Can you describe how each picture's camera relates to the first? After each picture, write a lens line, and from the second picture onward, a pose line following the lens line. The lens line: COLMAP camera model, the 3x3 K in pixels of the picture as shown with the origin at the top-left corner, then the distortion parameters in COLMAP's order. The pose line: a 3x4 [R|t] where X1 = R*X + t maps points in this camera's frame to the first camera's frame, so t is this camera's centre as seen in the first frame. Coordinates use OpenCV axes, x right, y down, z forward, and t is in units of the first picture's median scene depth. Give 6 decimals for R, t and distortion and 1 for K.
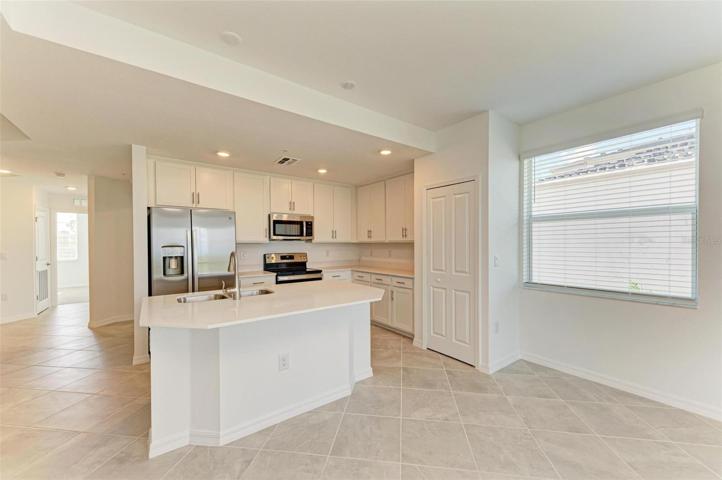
lens RADIAL K [[284.9, 0, 364.5], [0, 284.9, 244.4], [0, 0, 1]] dist [0.010196, -0.000115]
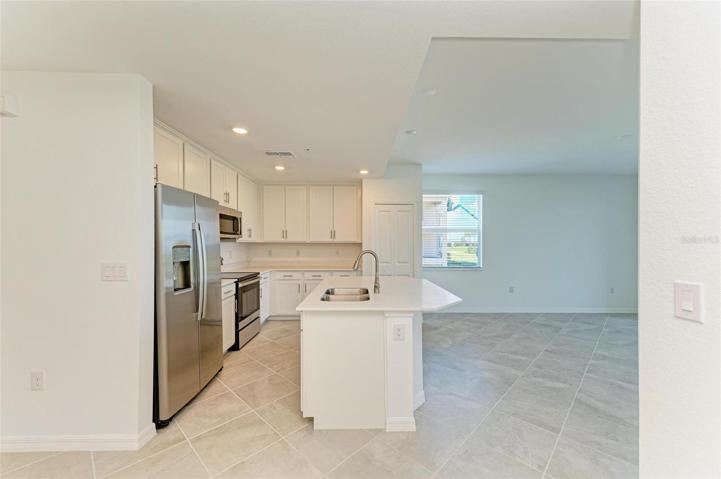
lens RADIAL K [[284.5, 0, 361.3], [0, 284.5, 239.0], [0, 0, 1]] dist [0.010196, -0.000115]
pose [[0.582653, 0.013776, 0.812604, -0.975691], [-0.000502, 0.999862, -0.016591, -0.002738], [-0.812721, 0.009258, 0.582579, 0.274301]]
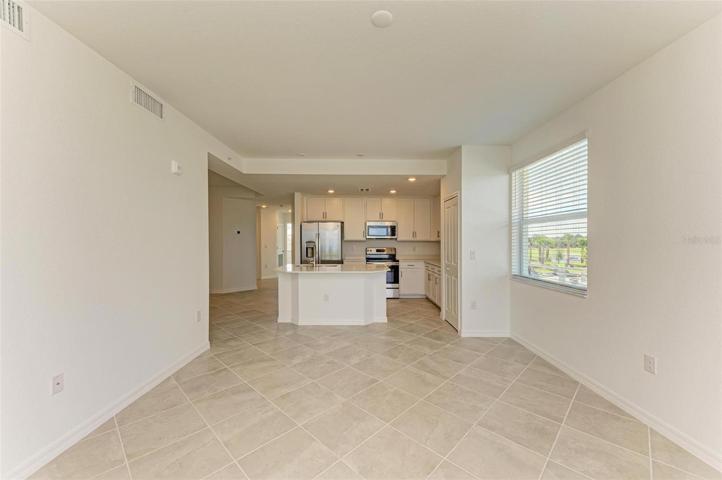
lens RADIAL K [[284.9, 0, 364.6], [0, 284.9, 244.1], [0, 0, 1]] dist [0.010196, -0.000115]
pose [[0.811354, 0.013883, -0.584390, 0.743829], [-0.009983, 0.999901, 0.009894, -0.001721], [0.584469, -0.002193, 0.811413, -0.340262]]
